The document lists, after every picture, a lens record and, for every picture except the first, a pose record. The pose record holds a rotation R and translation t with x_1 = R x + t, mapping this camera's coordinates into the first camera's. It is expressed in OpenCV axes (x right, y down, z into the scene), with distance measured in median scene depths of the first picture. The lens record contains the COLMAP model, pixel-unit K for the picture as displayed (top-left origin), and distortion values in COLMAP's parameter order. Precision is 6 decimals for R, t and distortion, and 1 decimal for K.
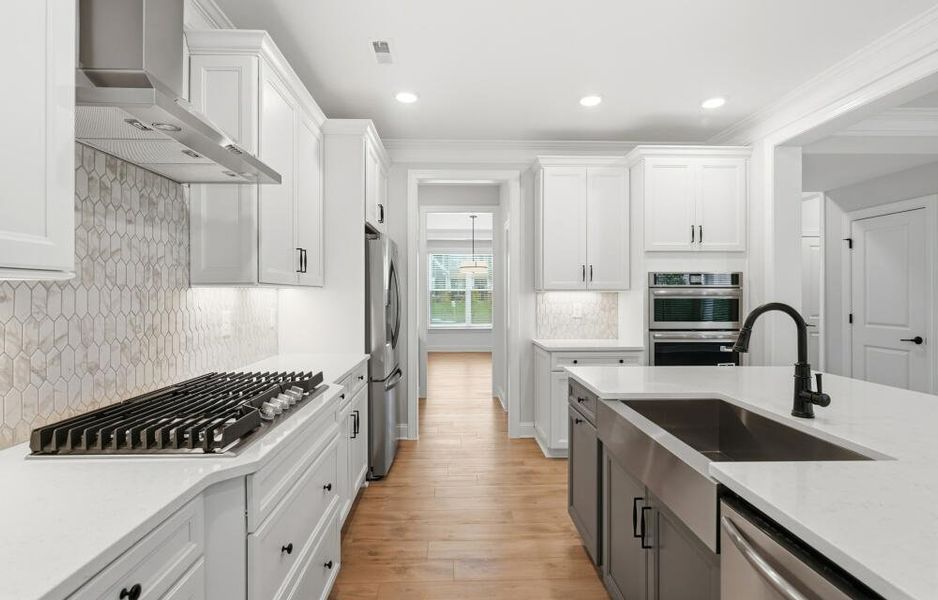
lens RADIAL K [[465.2, 0, 469.9], [0, 465.2, 292.8], [0, 0, 1]] dist [-0.005829, -0.000826]
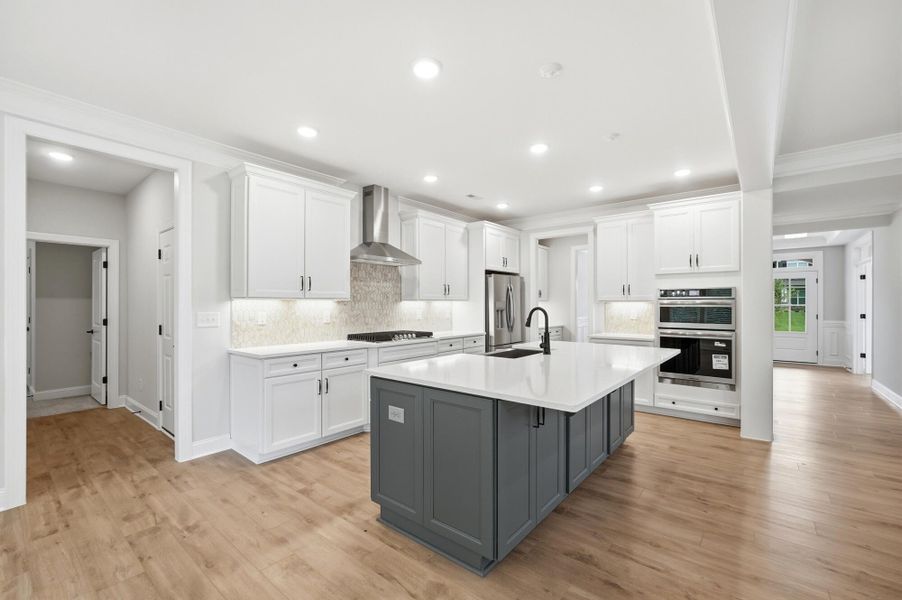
lens RADIAL K [[382.8, 0, 452.1], [0, 382.8, 302.5], [0, 0, 1]] dist [-0.009461, -0.000137]
pose [[0.754210, -0.001774, -0.656631, 0.709698], [0.002196, 0.999998, -0.000179, -0.002080], [0.656630, -0.001307, 0.754212, -0.351809]]
